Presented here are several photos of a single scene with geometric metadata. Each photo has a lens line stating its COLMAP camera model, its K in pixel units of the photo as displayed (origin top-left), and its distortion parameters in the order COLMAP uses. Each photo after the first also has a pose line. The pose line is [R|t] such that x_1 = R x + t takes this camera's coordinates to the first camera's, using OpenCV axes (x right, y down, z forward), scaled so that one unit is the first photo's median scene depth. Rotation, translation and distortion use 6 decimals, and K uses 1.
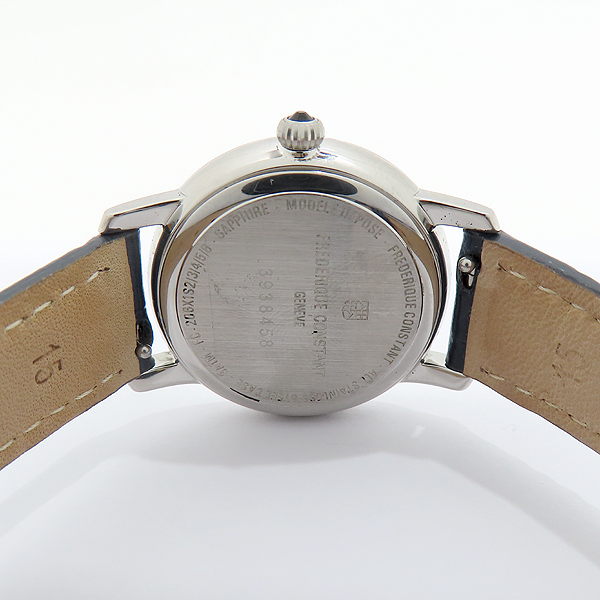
lens RADIAL K [[565.3, 0, 300.0], [0, 565.3, 300.0], [0, 0, 1]] dist [-0.000800, 0.001428]
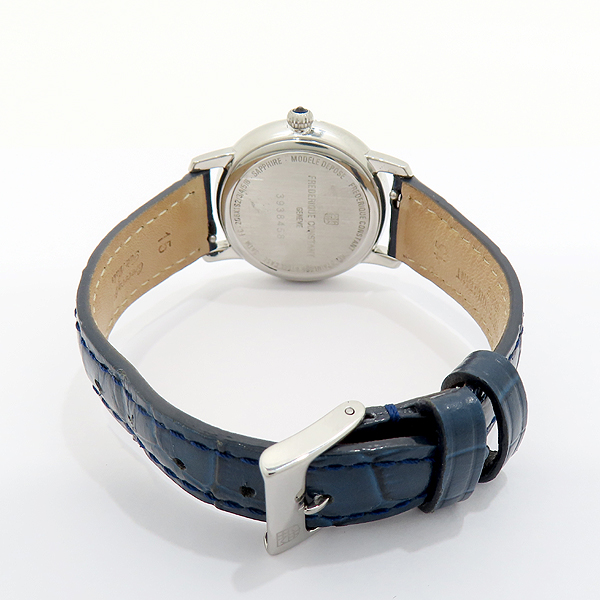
lens RADIAL K [[565.3, 0, 300.0], [0, 565.3, 300.0], [0, 0, 1]] dist [-0.000800, 0.001428]
pose [[0.996505, 0.042410, -0.071964, 0.139397], [-0.029483, 0.984651, 0.172026, -0.033871], [0.078155, -0.169303, 0.982460, -0.775689]]
